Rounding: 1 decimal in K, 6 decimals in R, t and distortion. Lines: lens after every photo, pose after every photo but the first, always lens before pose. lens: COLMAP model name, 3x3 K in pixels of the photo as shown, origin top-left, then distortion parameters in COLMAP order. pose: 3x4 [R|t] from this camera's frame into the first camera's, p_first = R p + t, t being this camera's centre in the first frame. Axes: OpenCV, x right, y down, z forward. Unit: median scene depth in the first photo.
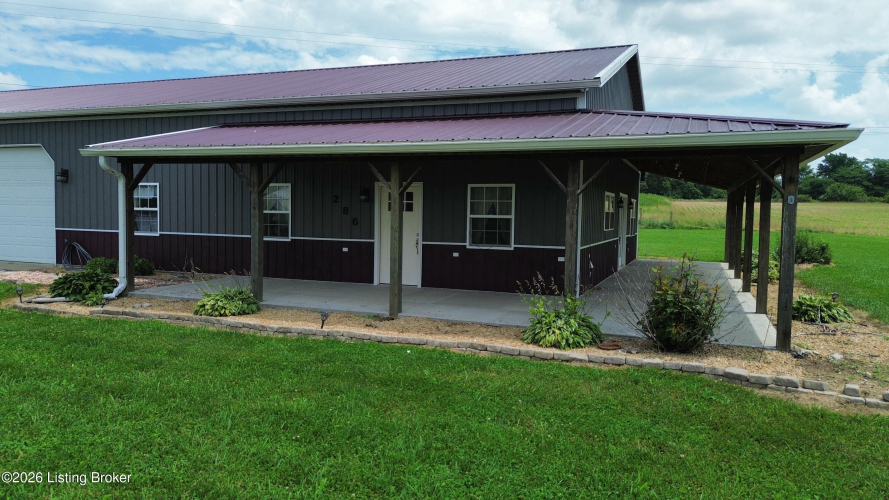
lens RADIAL K [[621.1, 0, 442.1], [0, 621.1, 246.7], [0, 0, 1]] dist [0.045453, -0.046414]
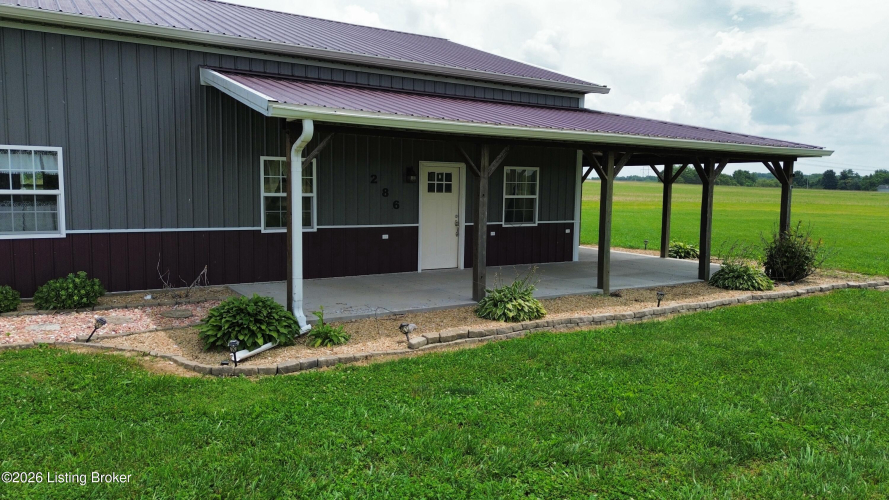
lens RADIAL K [[621.1, 0, 442.1], [0, 621.1, 246.7], [0, 0, 1]] dist [0.045453, -0.046414]
pose [[0.606044, -0.082361, 0.791155, -0.823168], [0.041207, 0.996540, 0.072176, -0.042663], [-0.794363, -0.011141, 0.607341, 0.414959]]
